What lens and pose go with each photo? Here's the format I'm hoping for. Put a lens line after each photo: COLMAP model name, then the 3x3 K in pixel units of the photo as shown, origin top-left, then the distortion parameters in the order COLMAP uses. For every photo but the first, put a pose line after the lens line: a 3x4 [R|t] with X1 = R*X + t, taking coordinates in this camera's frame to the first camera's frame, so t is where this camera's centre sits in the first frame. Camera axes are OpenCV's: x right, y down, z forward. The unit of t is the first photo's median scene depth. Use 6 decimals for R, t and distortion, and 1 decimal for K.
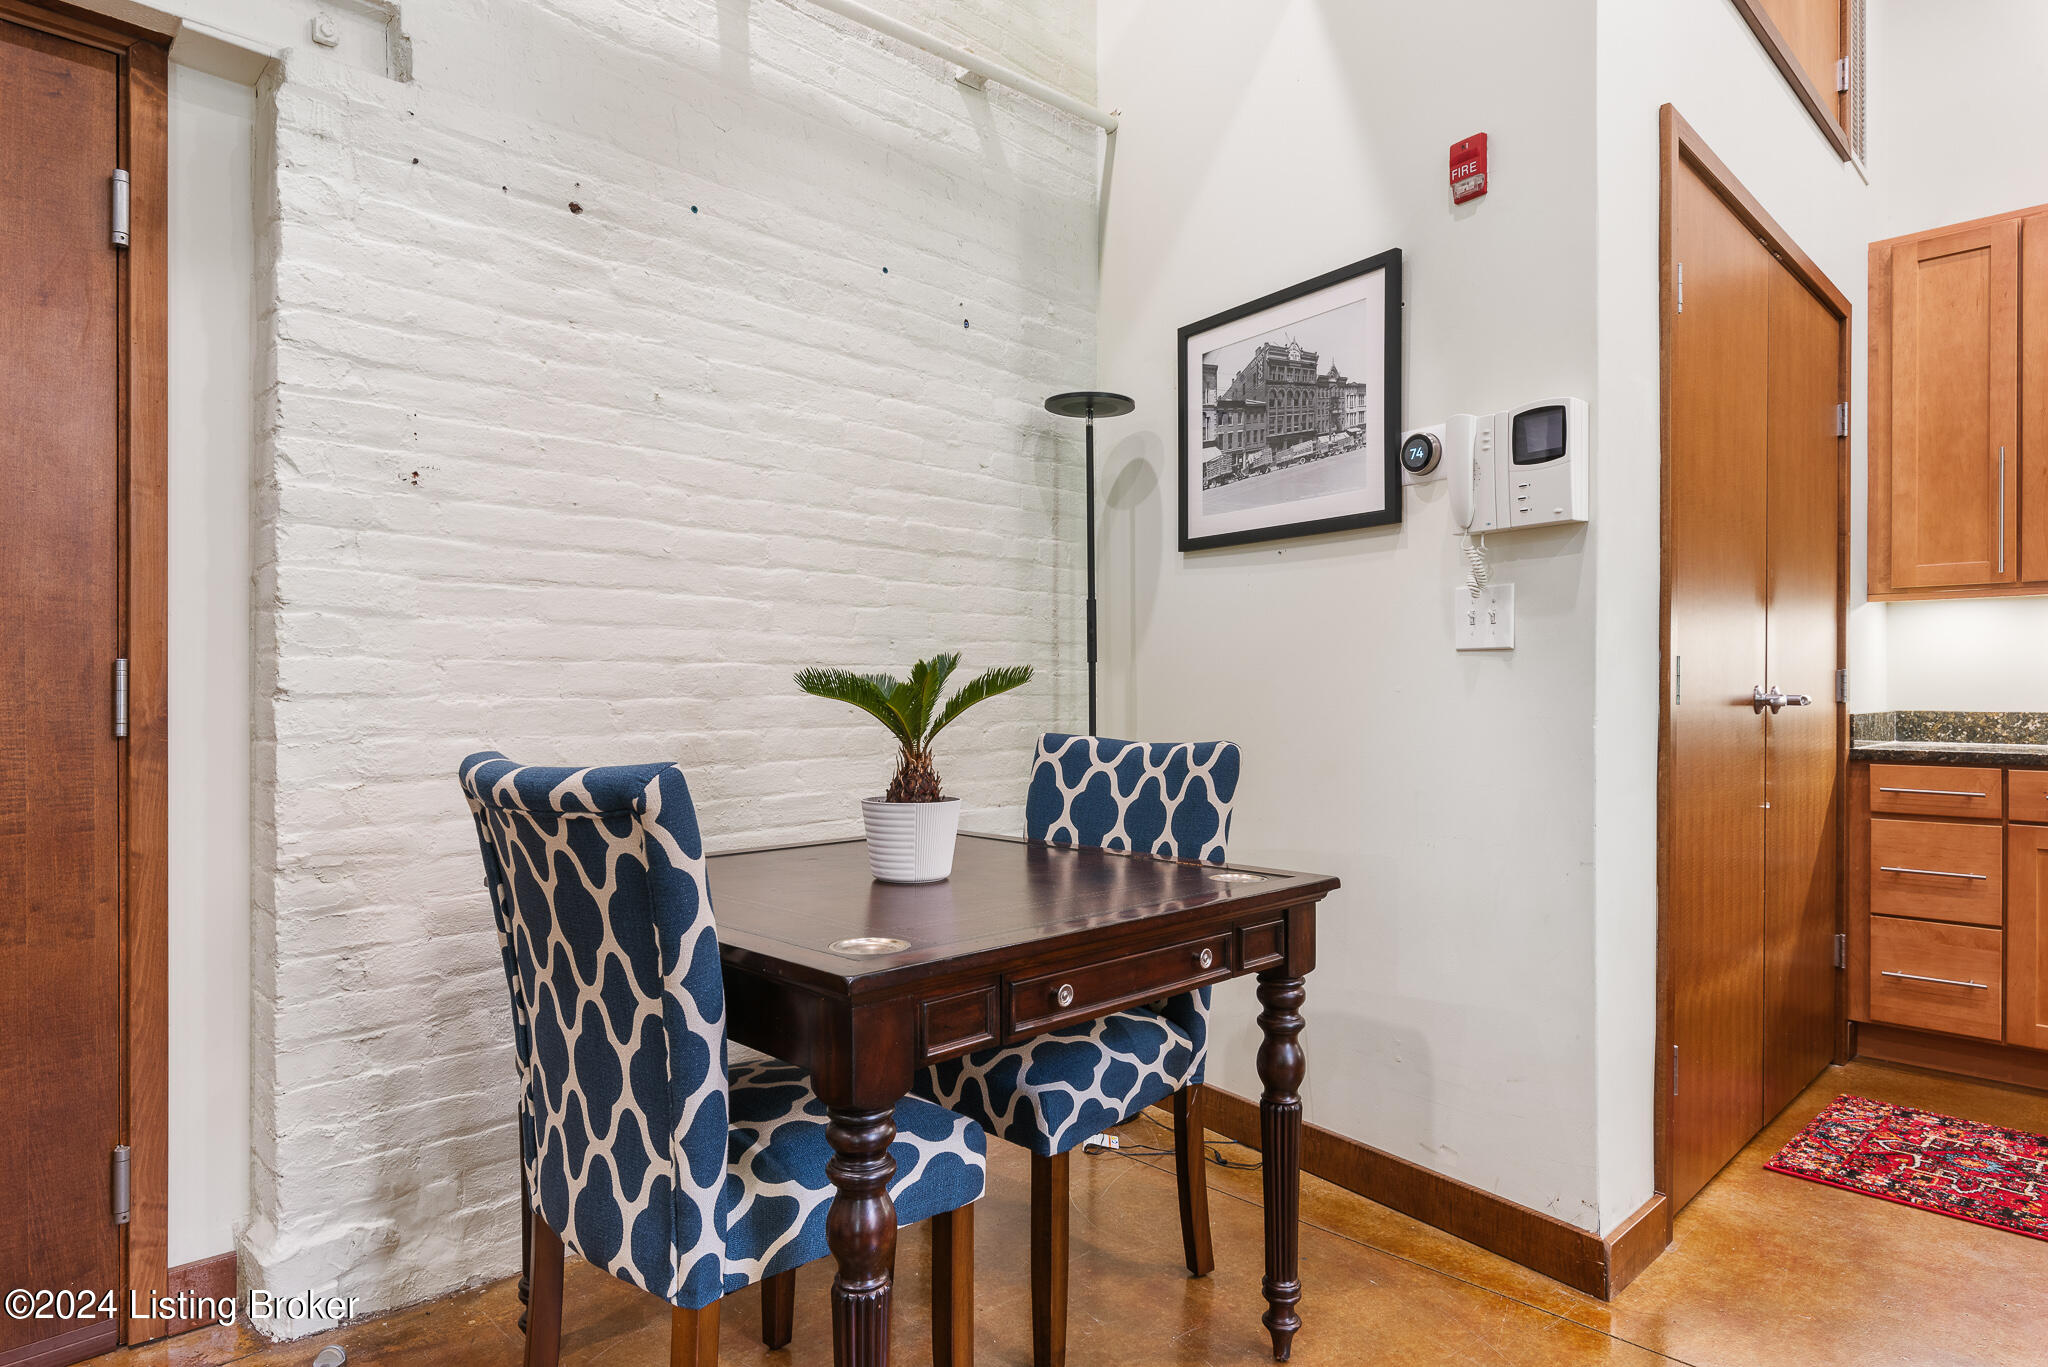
lens RADIAL K [[1175.6, 0, 1023.3], [0, 1175.6, 695.4], [0, 0, 1]] dist [-0.002363, 0.002267]
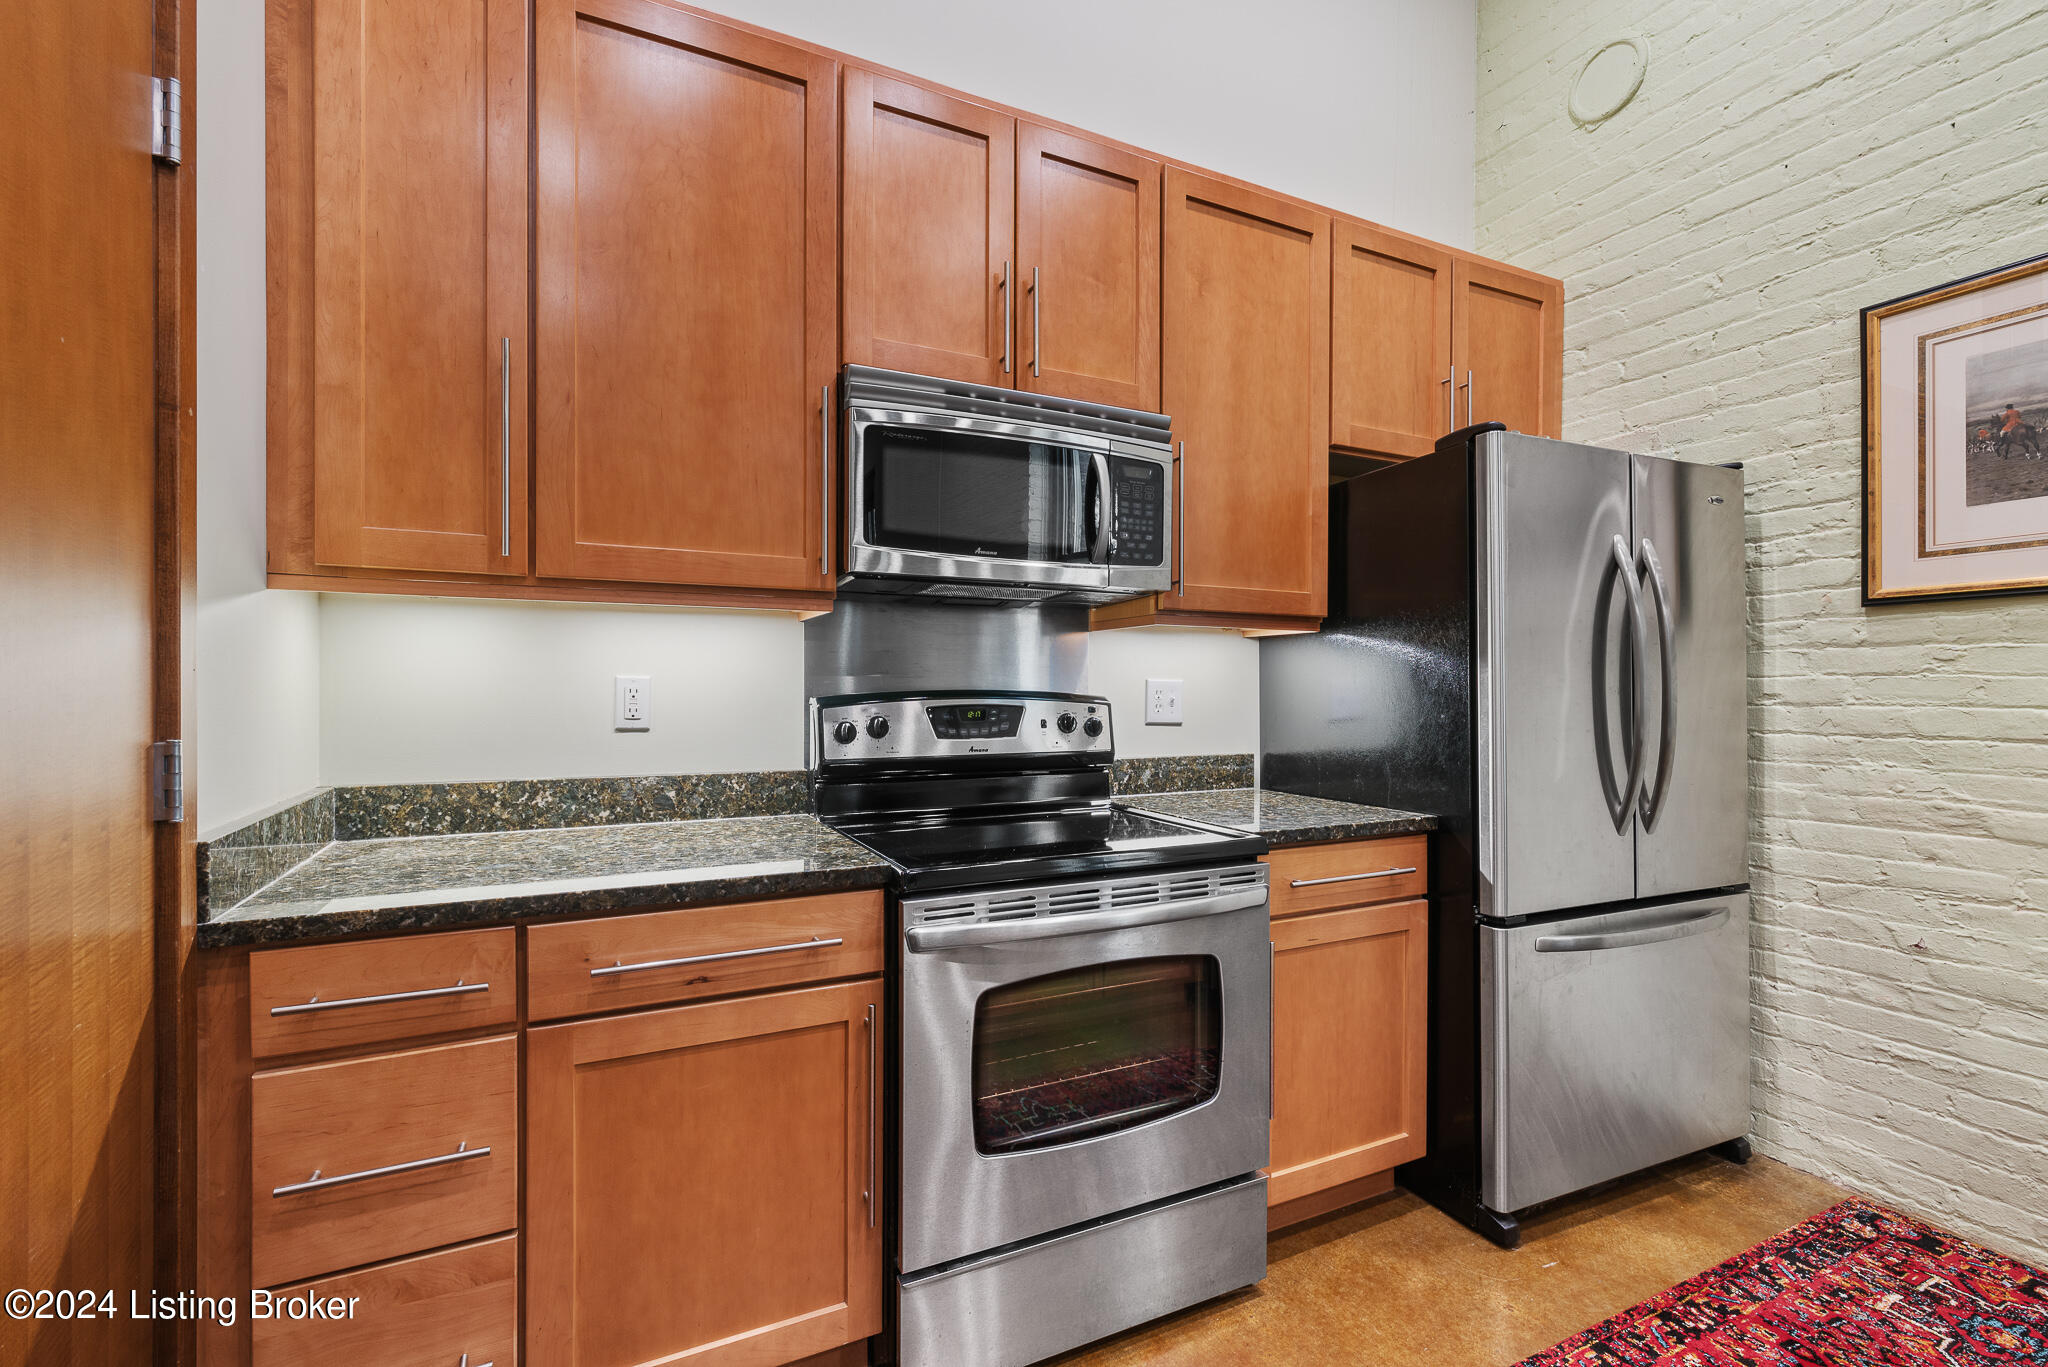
lens RADIAL K [[892.4, 0, 1023.3], [0, 892.4, 690.3], [0, 0, 1]] dist [0.001963, -0.001329]
pose [[0.311564, -0.005314, 0.950210, 0.679141], [-0.000717, 0.999983, 0.005828, -0.057023], [-0.950225, -0.002497, 0.311554, 0.854491]]
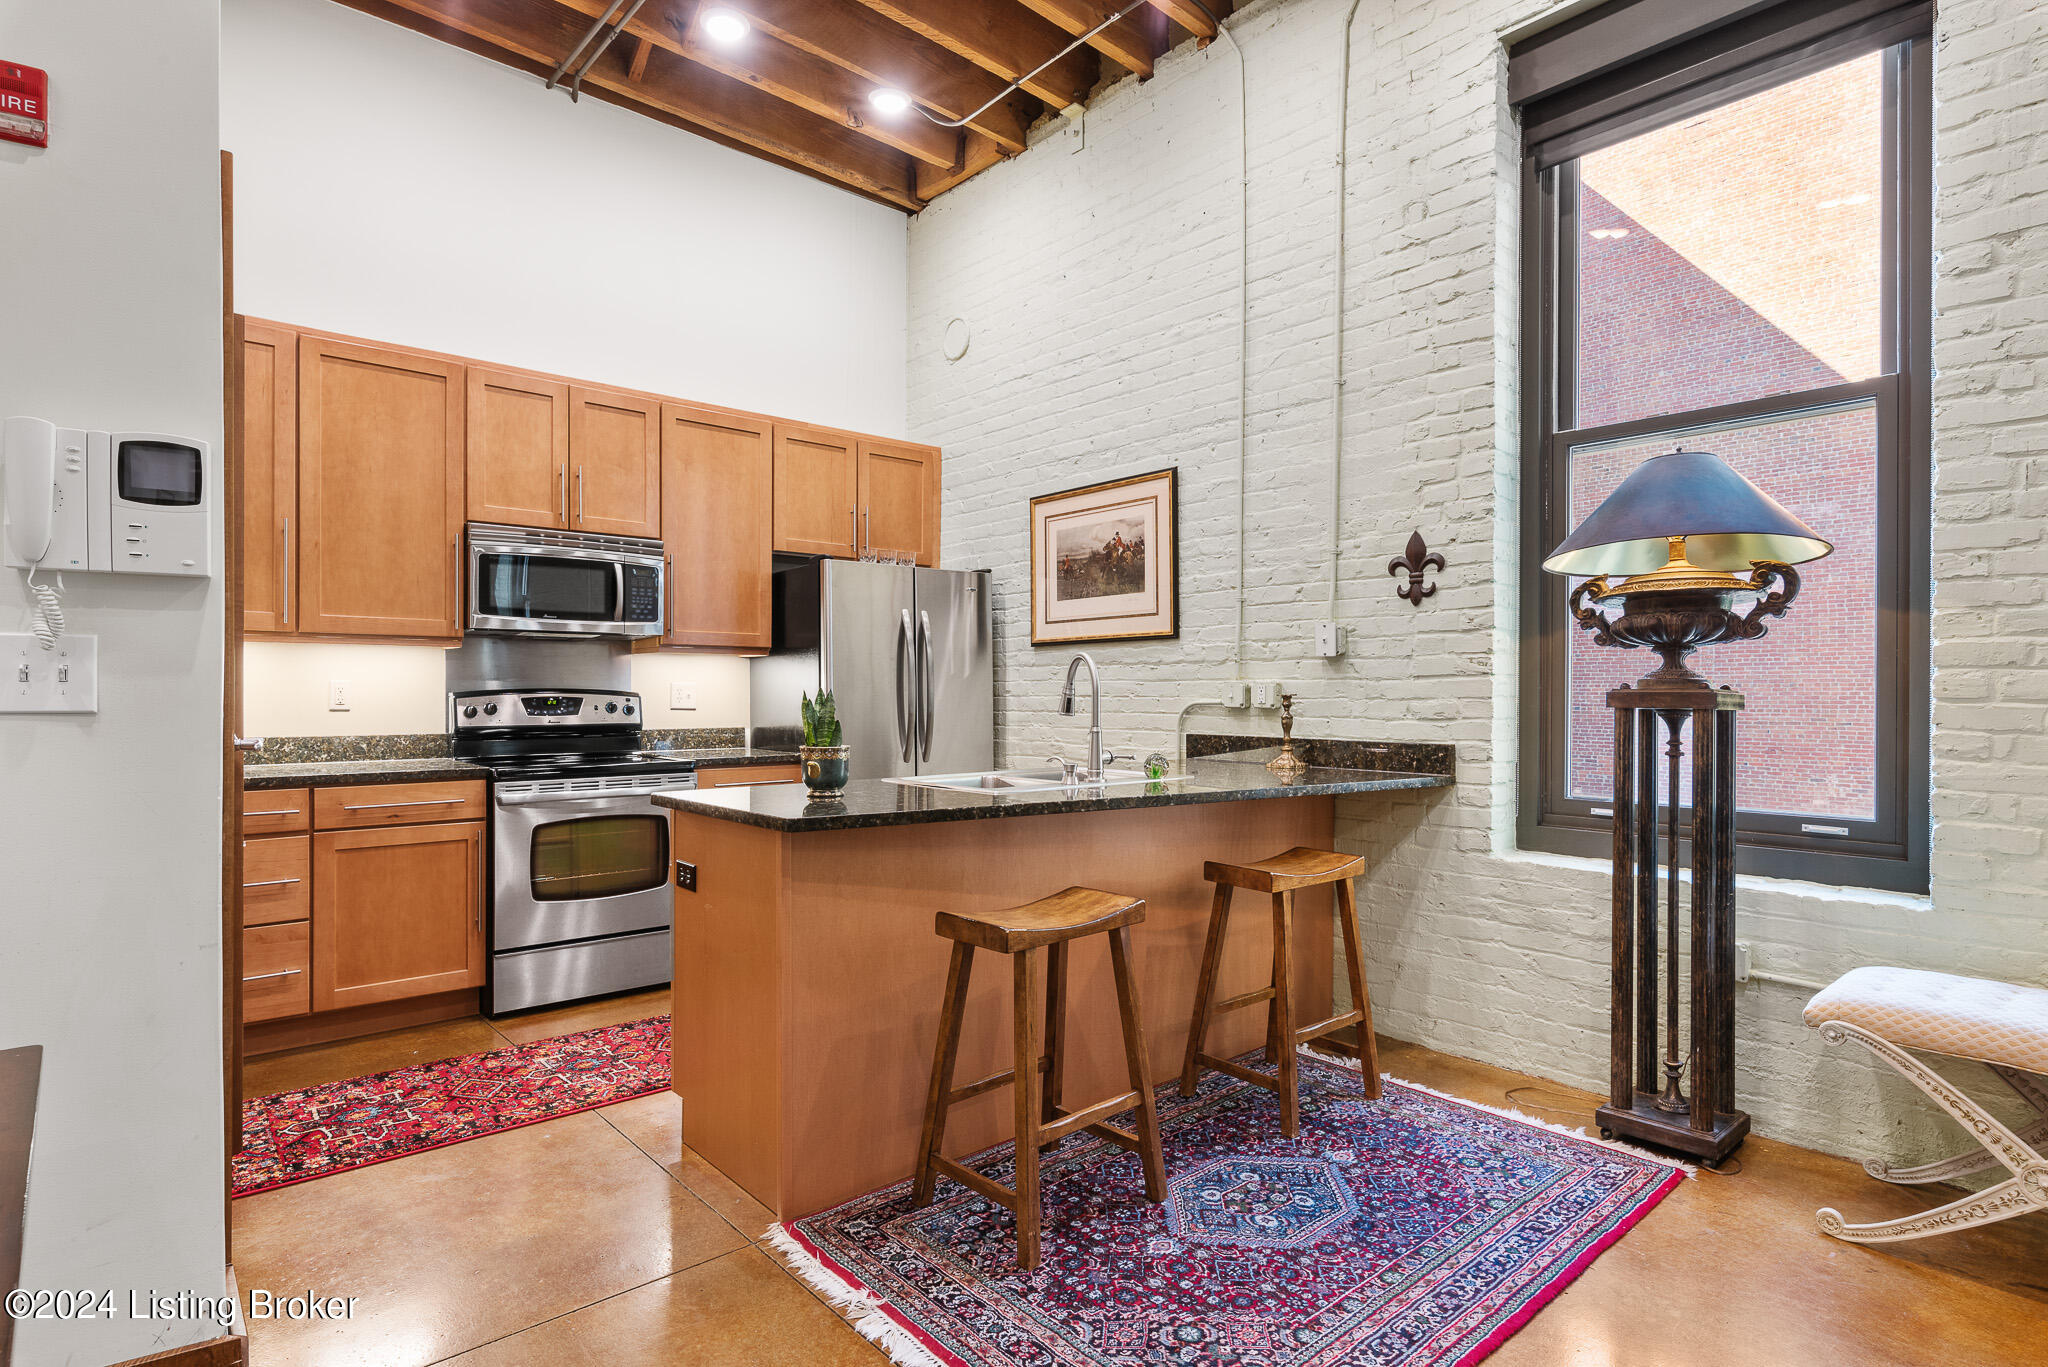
lens RADIAL K [[1045.9, 0, 1016.8], [0, 1045.9, 694.4], [0, 0, 1]] dist [0.002380, -0.002536]
pose [[0.056741, -0.004589, 0.998378, -0.262789], [-0.000179, 0.999989, 0.004607, -0.050835], [-0.998389, -0.000440, 0.056739, 0.269211]]
